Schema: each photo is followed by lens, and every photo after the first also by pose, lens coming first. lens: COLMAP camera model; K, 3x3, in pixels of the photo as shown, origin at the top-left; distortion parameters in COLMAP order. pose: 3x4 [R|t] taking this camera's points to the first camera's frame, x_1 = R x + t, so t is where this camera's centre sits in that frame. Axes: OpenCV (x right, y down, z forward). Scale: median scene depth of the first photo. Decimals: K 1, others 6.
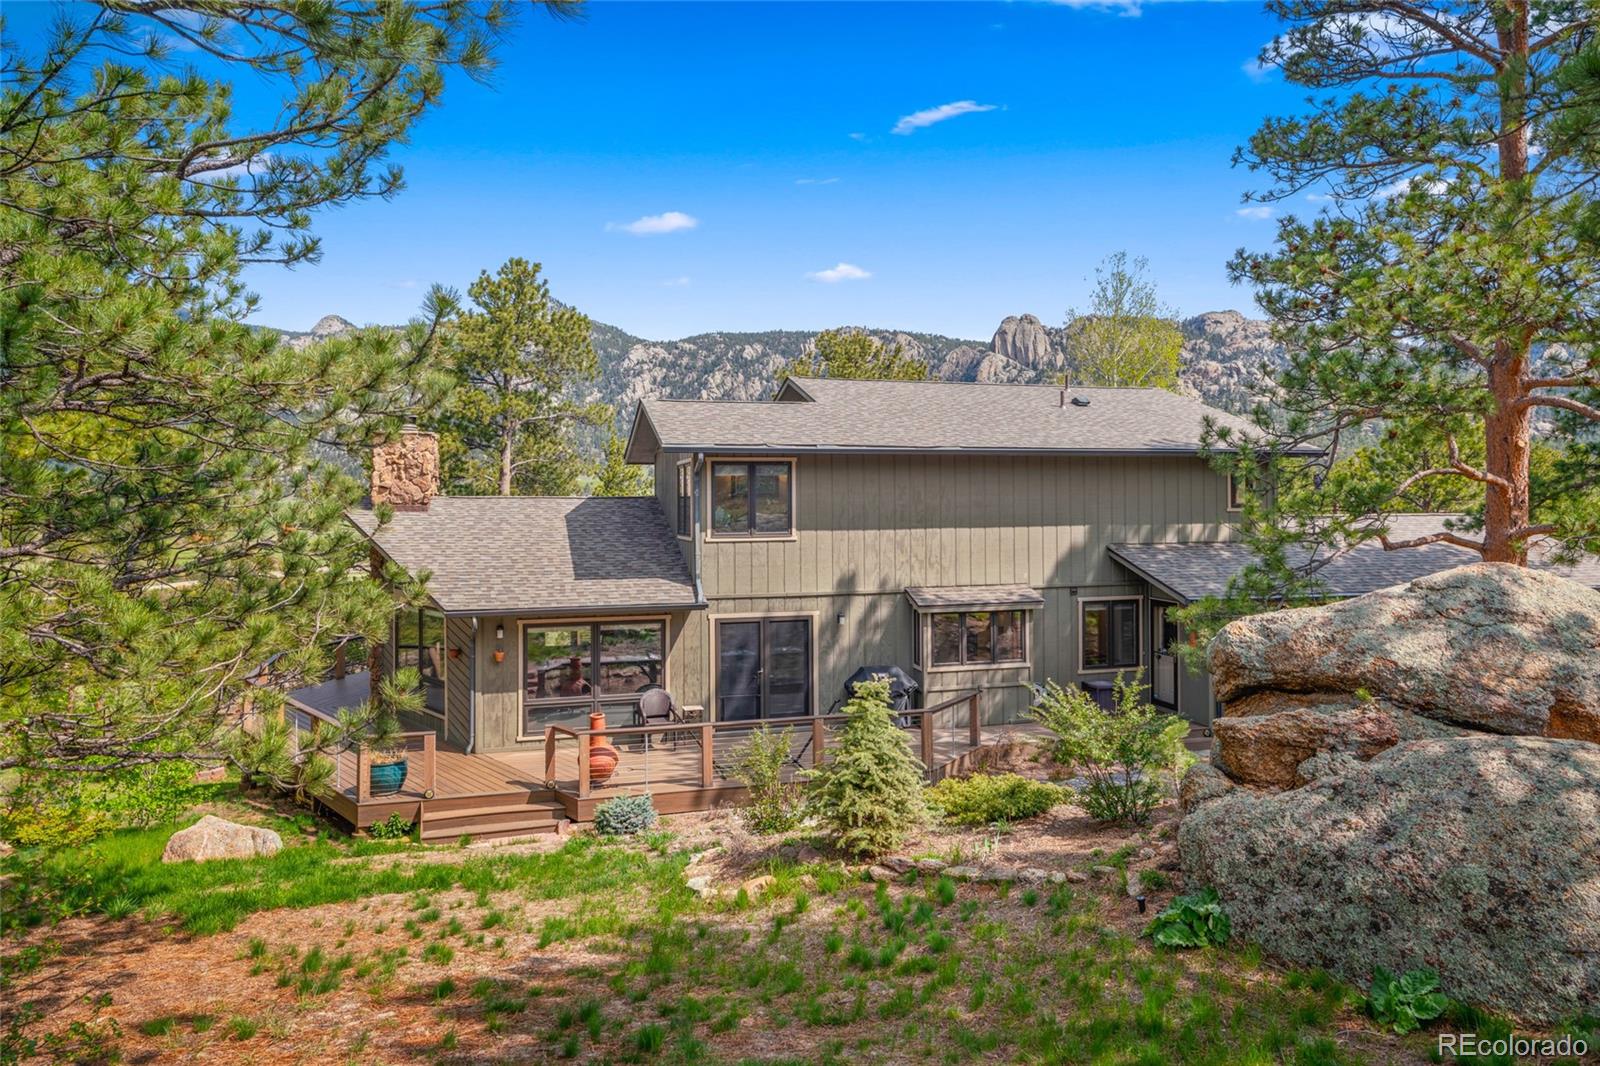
lens RADIAL K [[1010.0, 0, 803.2], [0, 1010.0, 487.6], [0, 0, 1]] dist [-0.009567, -0.001540]
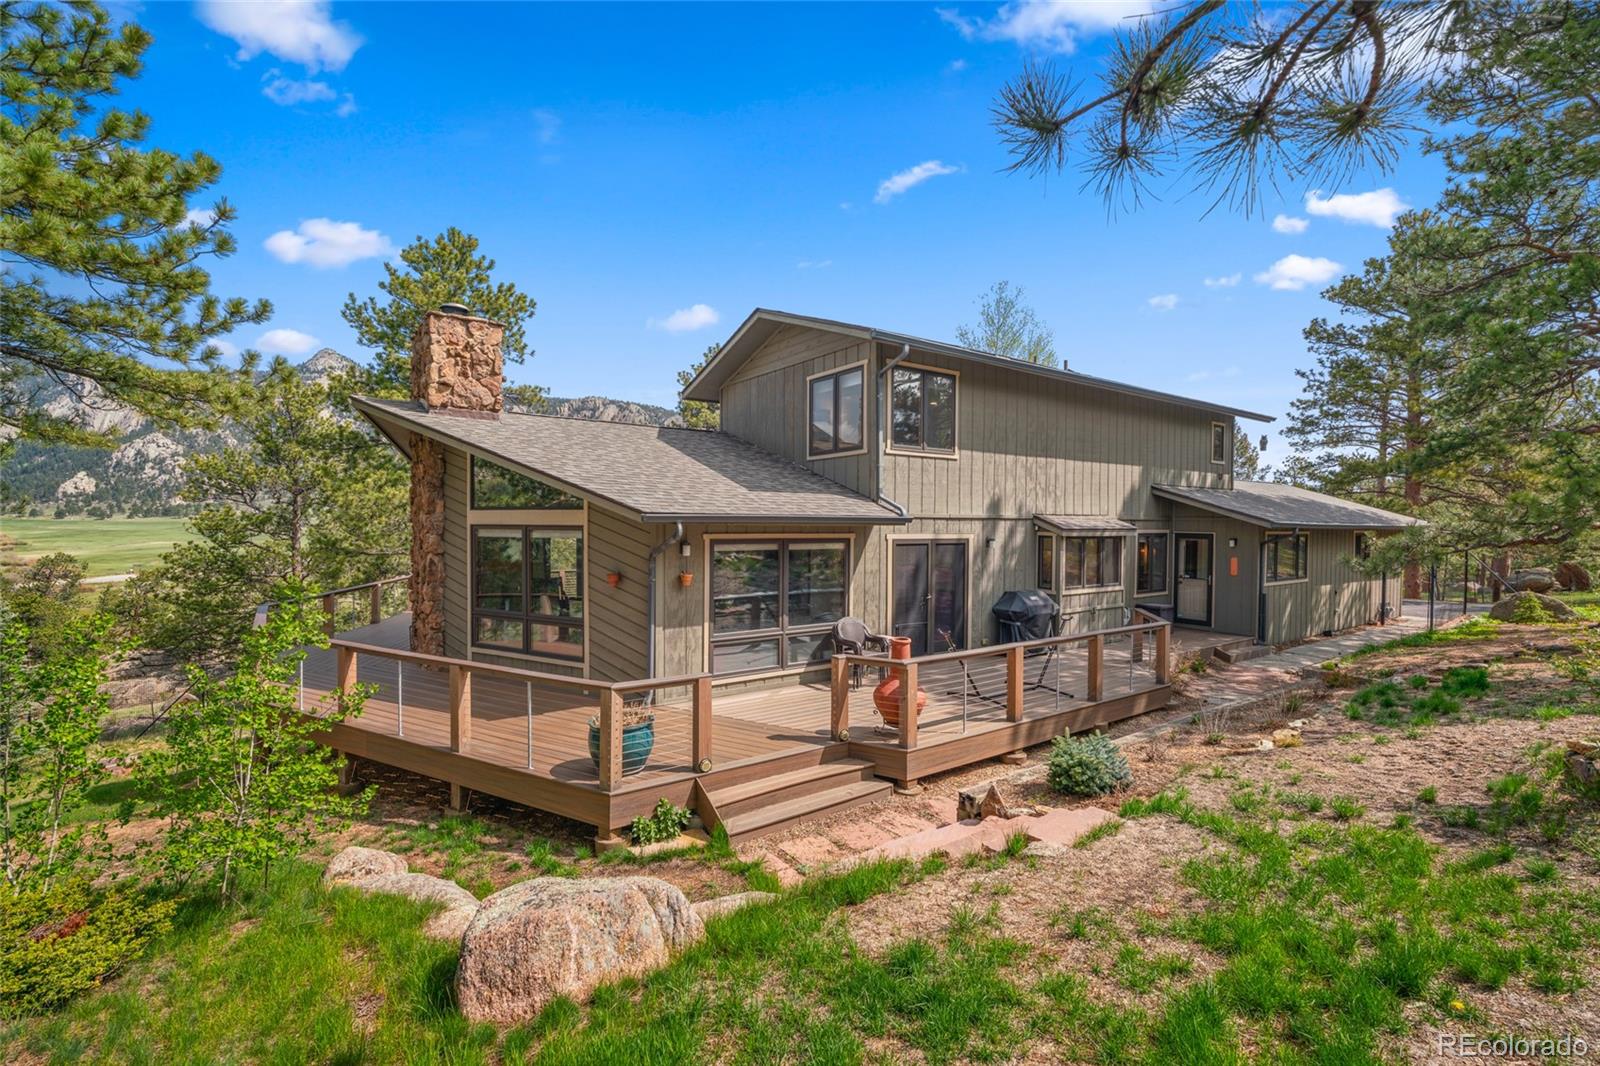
lens RADIAL K [[703.1, 0, 803.9], [0, 703.1, 538.9], [0, 0, 1]] dist [-0.022523, 0.004829]
pose [[0.943755, 0.001849, 0.330641, -0.358470], [-0.013054, 0.999413, 0.031672, 0.107170], [-0.330388, -0.034206, 0.943225, 0.421243]]
